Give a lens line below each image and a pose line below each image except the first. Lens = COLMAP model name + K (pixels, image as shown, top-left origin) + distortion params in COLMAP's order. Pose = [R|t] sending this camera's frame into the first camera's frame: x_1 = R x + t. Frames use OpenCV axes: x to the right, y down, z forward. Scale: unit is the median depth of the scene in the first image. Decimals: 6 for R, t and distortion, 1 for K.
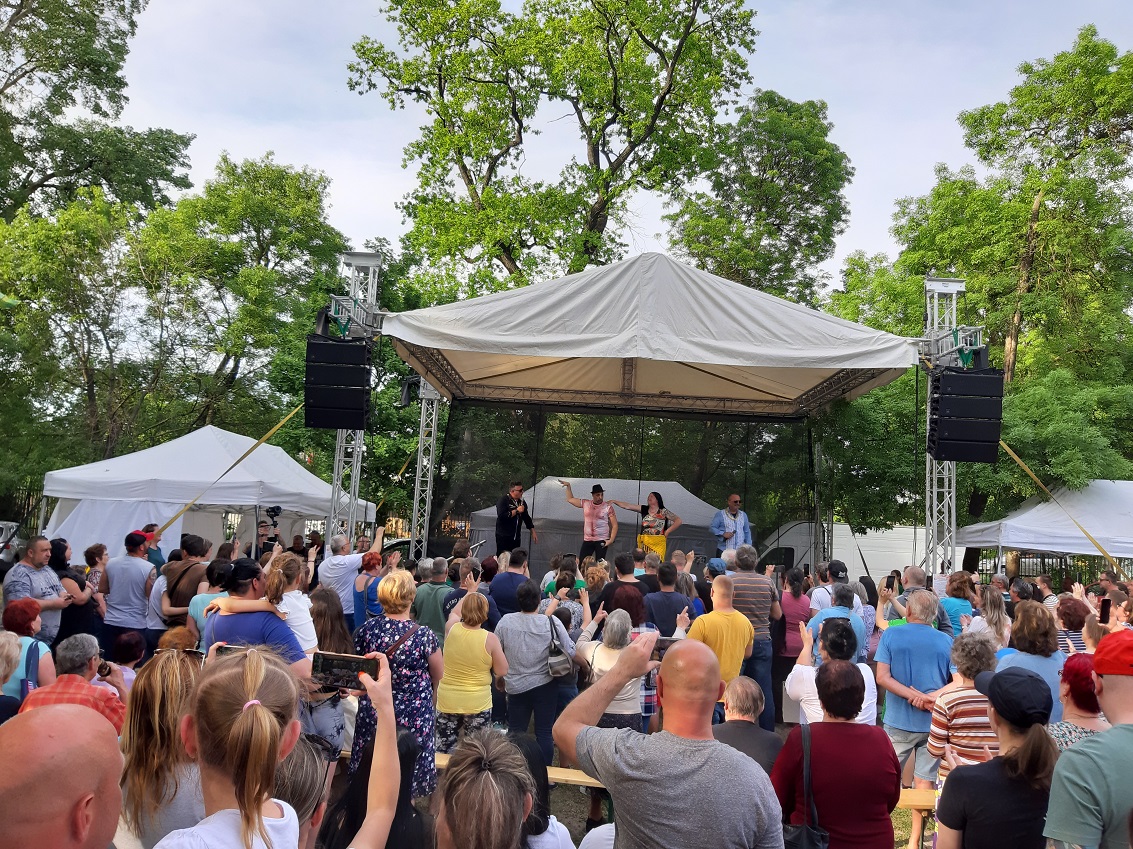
lens RADIAL K [[893.3, 0, 562.9], [0, 893.3, 425.7], [0, 0, 1]] dist [0.050554, -0.102482]
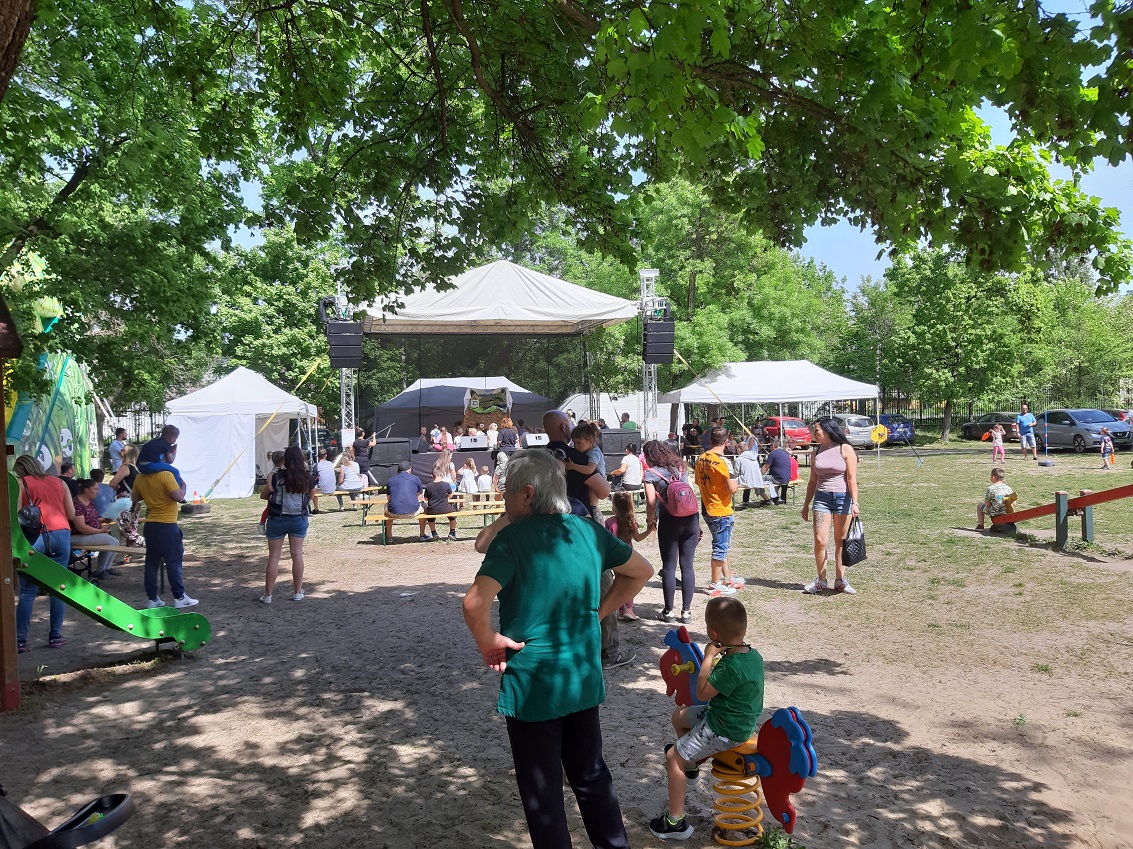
lens RADIAL K [[893.3, 0, 569.8], [0, 893.3, 433.3], [0, 0, 1]] dist [0.050554, -0.102482]
pose [[0.962667, -0.088579, 0.255783, -0.128586], [0.050920, 0.987332, 0.150276, -0.052181], [-0.265854, -0.131641, 0.954983, -0.408645]]
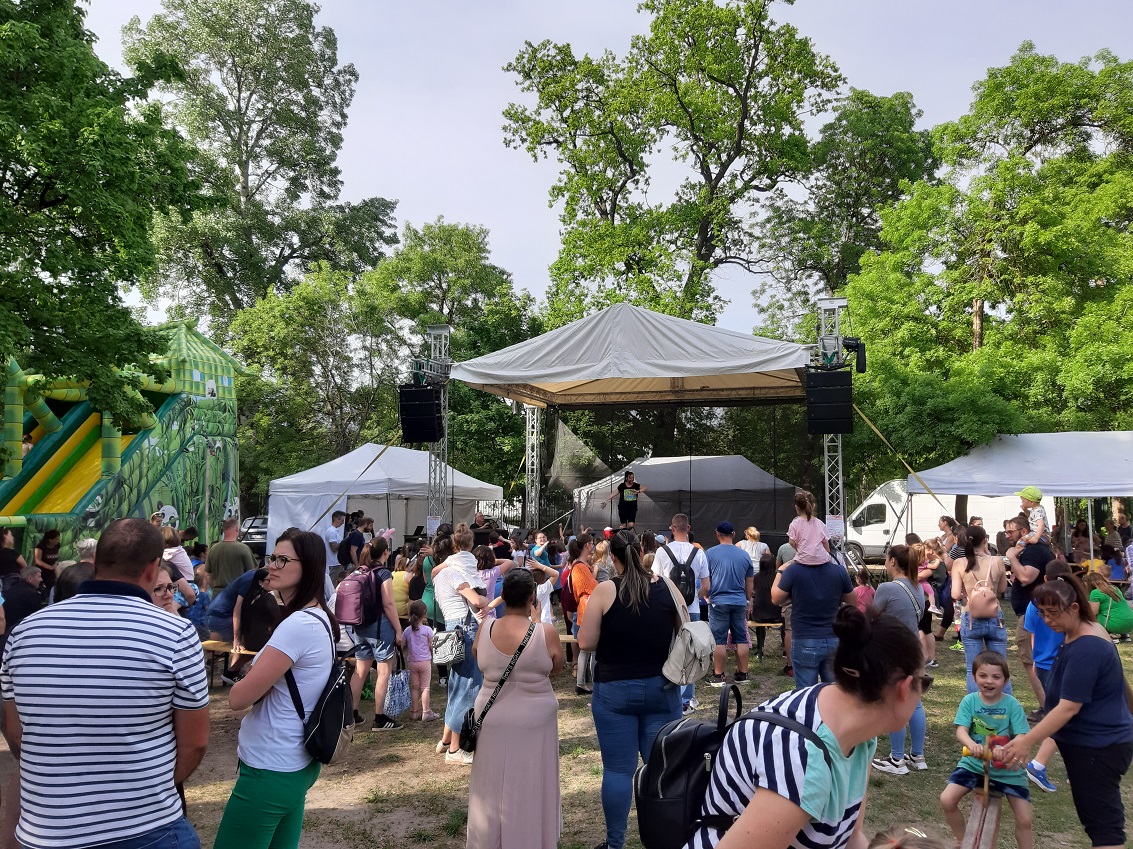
lens RADIAL K [[893.3, 0, 580.2], [0, 893.3, 443.6], [0, 0, 1]] dist [0.050554, -0.102482]
pose [[0.959513, -0.072549, -0.272161, 0.193497], [0.085155, 0.995760, 0.034781, -0.011188], [0.268483, -0.056548, 0.961623, -0.193546]]
